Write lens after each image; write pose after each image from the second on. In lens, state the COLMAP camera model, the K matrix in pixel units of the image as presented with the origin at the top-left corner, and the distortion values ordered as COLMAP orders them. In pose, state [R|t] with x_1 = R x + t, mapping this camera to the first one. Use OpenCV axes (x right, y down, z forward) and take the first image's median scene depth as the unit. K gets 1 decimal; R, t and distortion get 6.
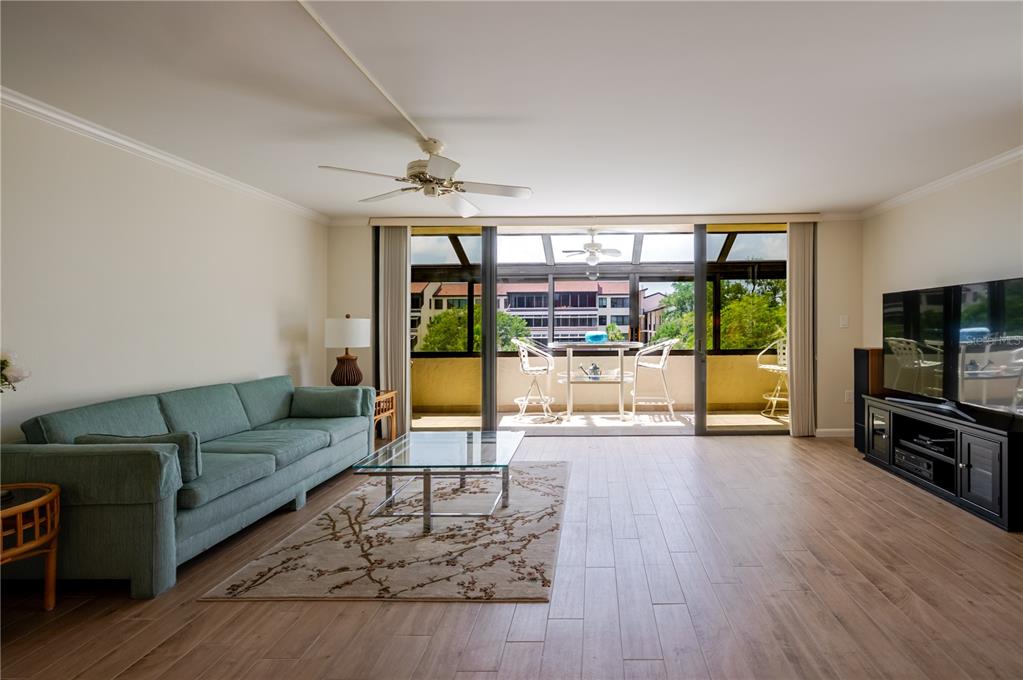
lens RADIAL K [[485.2, 0, 594.5], [0, 485.2, 322.4], [0, 0, 1]] dist [-0.003334, -0.001100]
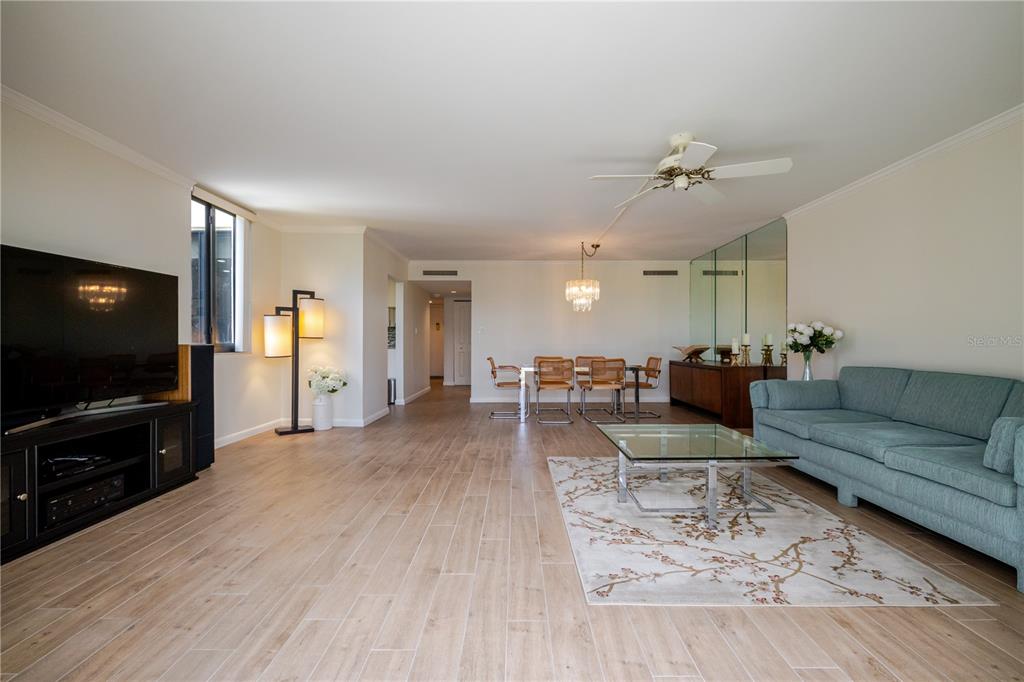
lens RADIAL K [[455.3, 0, 525.0], [0, 455.3, 341.5], [0, 0, 1]] dist [0.001735, 0.000504]
pose [[-0.999800, 0.006524, -0.018913, 0.013532], [0.006568, 0.999976, -0.002234, 0.051413], [0.018898, -0.002358, -0.999819, 1.370699]]
